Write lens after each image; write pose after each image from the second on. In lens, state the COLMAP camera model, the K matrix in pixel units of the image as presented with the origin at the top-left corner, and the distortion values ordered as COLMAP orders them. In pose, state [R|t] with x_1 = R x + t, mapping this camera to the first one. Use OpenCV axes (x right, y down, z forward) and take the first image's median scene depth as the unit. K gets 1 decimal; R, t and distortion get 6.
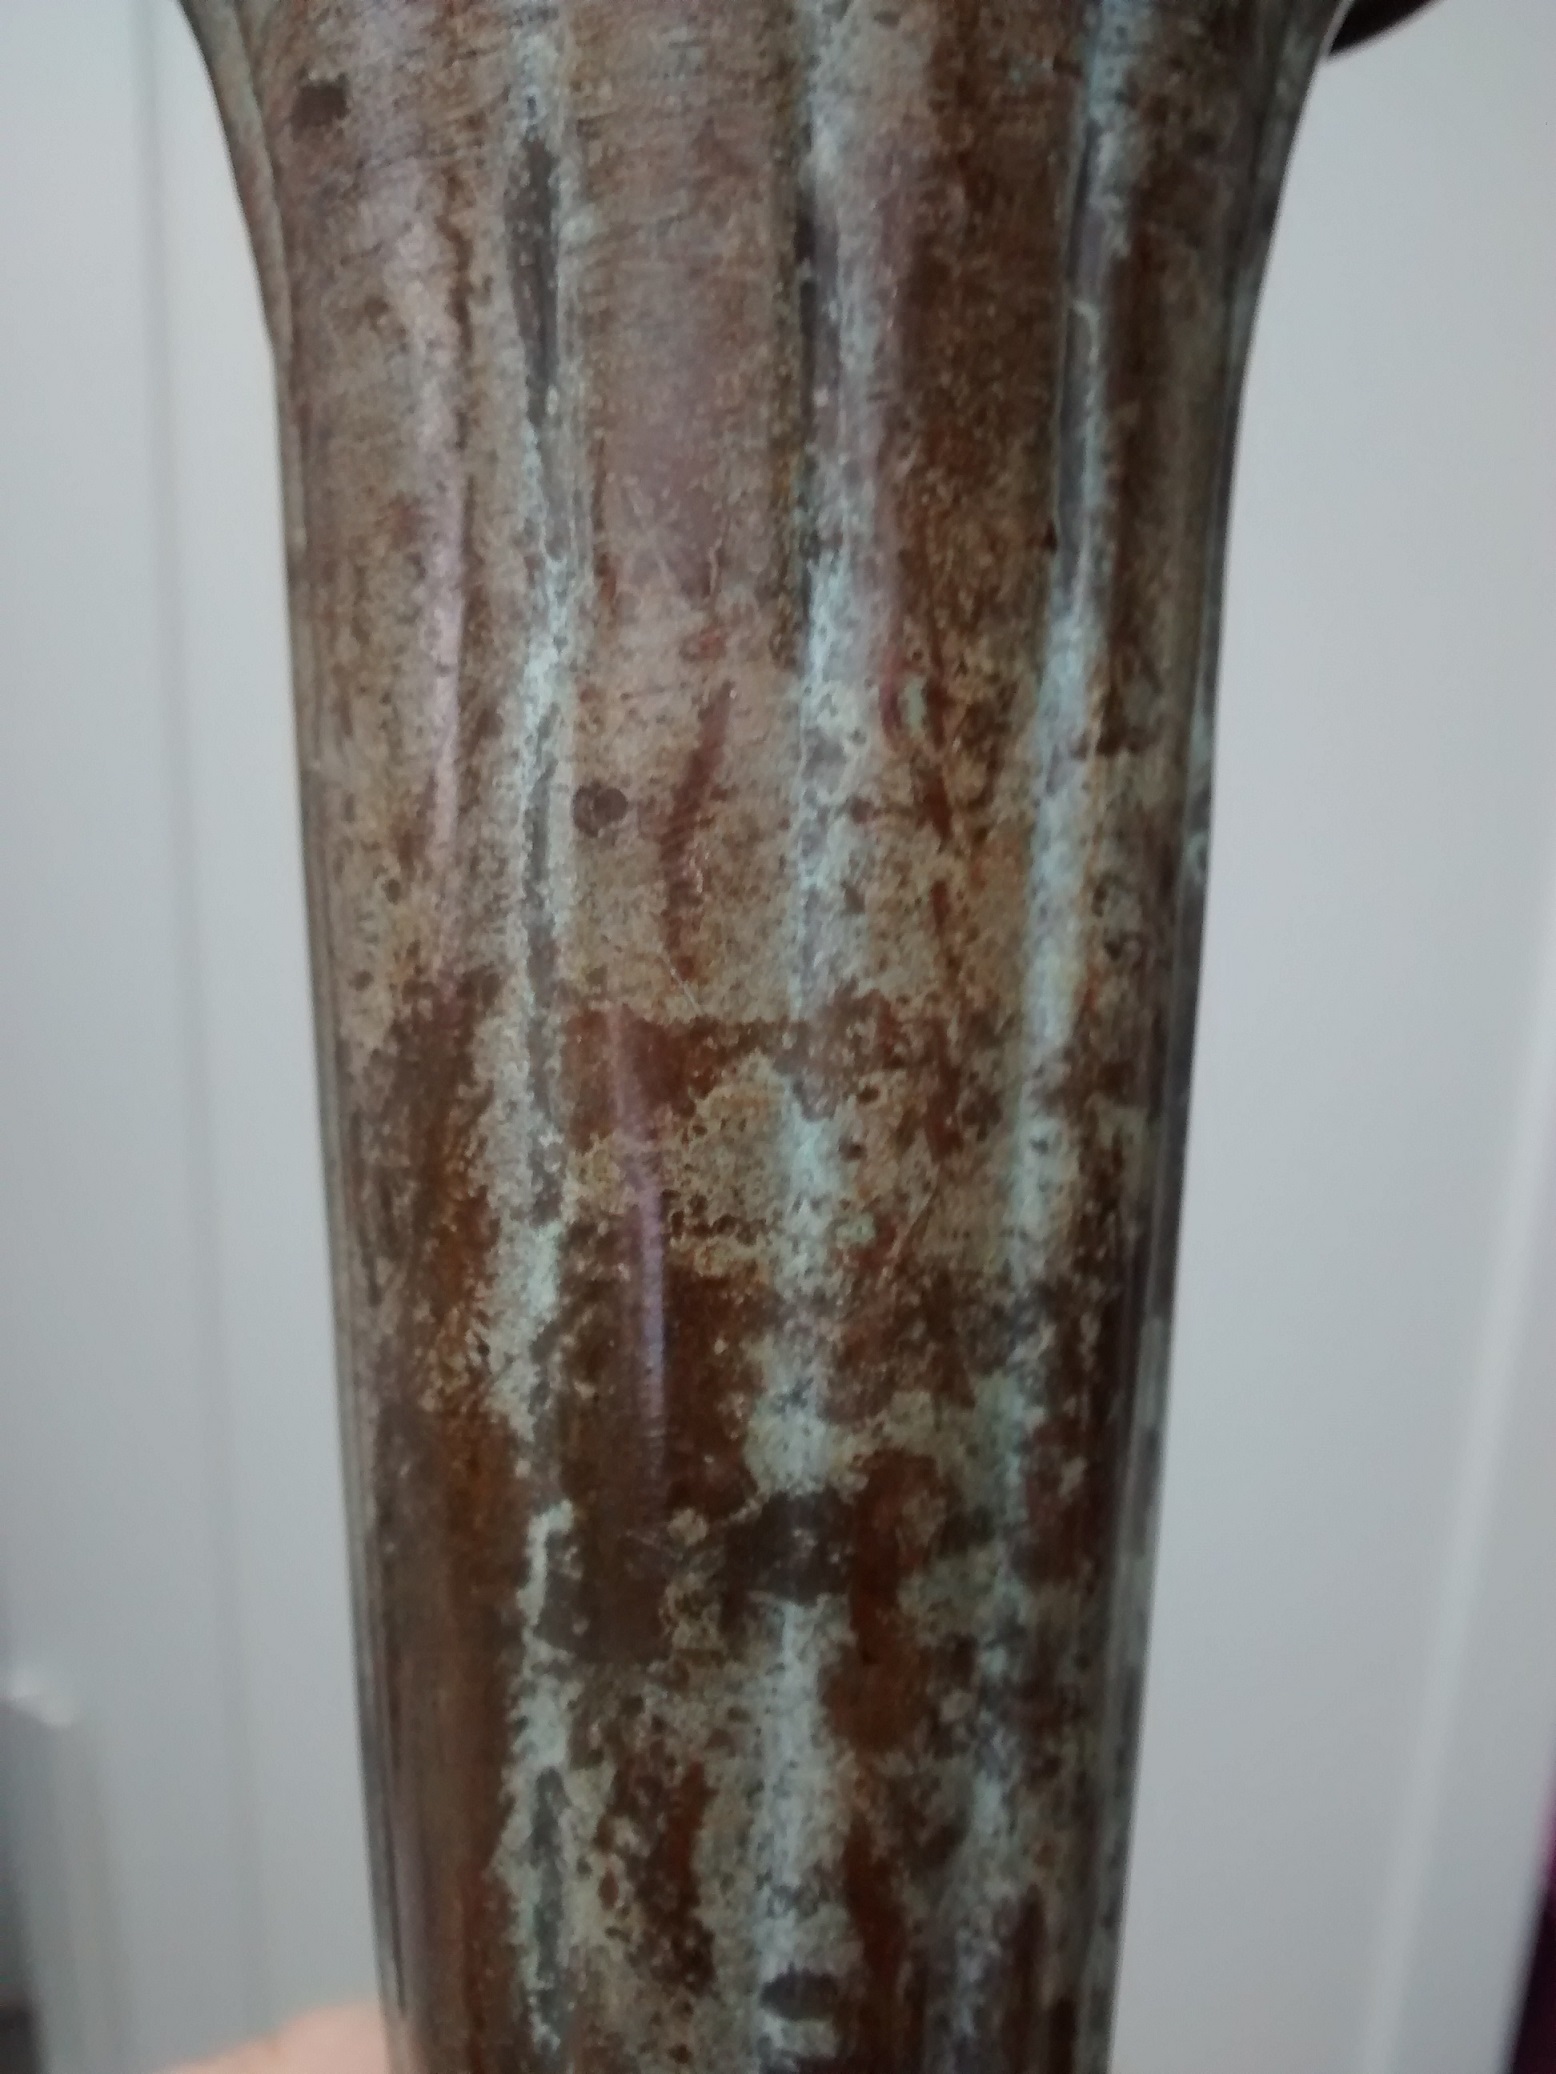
lens RADIAL K [[2119.8, 0, 787.5], [0, 2119.8, 998.8], [0, 0, 1]] dist [0.111634, -0.555590]
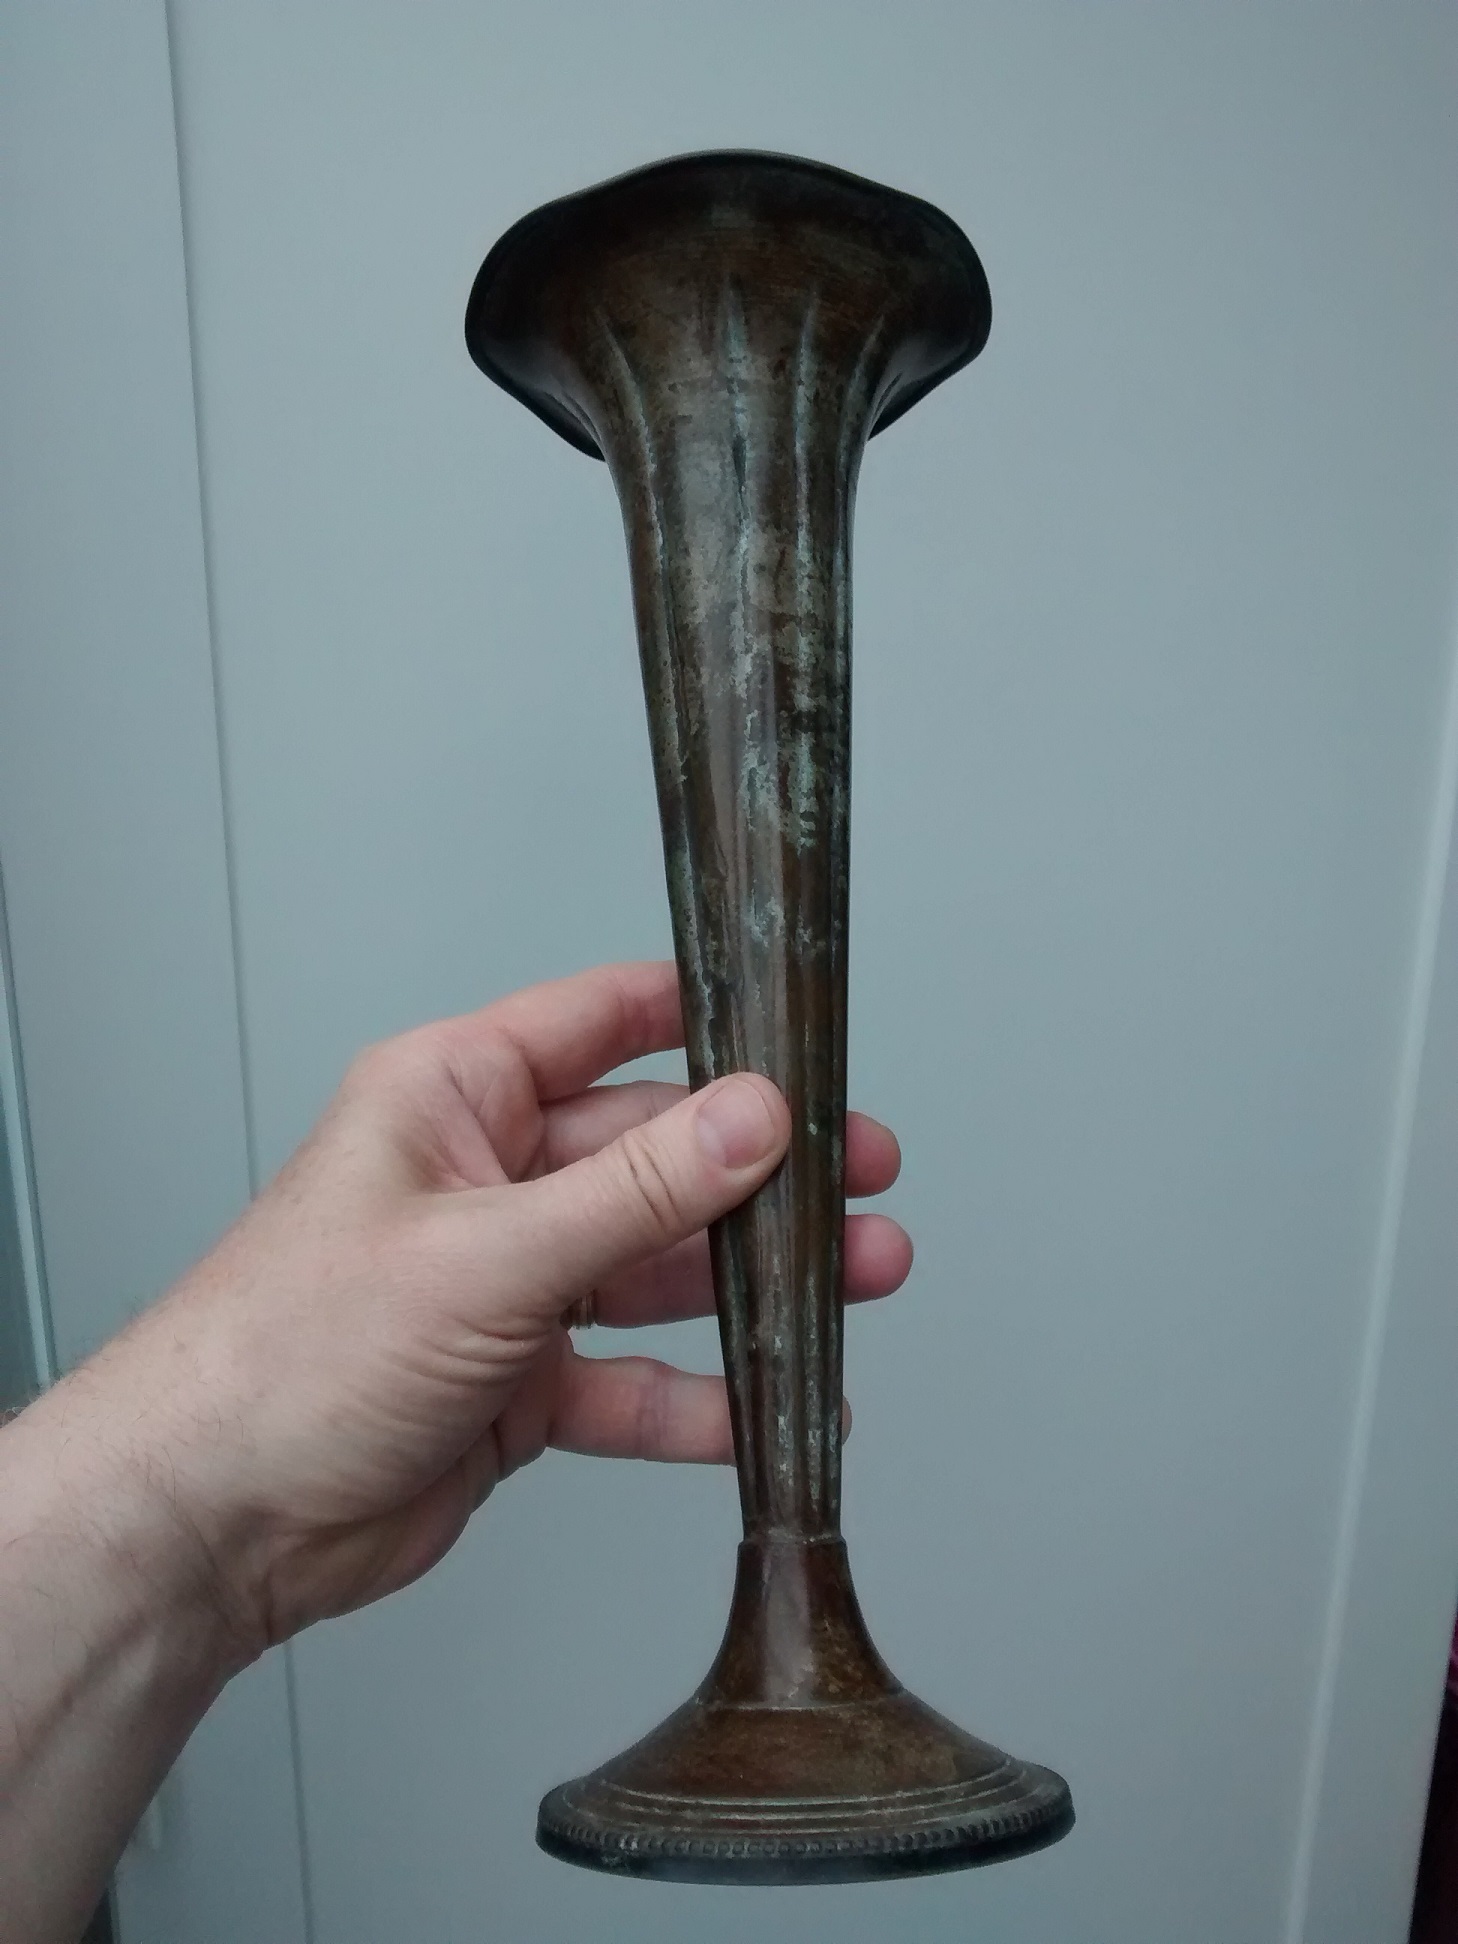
lens RADIAL K [[1986.9, 0, 737.9], [0, 1986.9, 936.2], [0, 0, 1]] dist [0.111634, -0.555590]
pose [[0.905974, 0.068857, 0.417696, -1.914602], [0.030640, 0.973430, -0.226927, 1.697261], [-0.422223, 0.218388, 0.879792, -2.677326]]
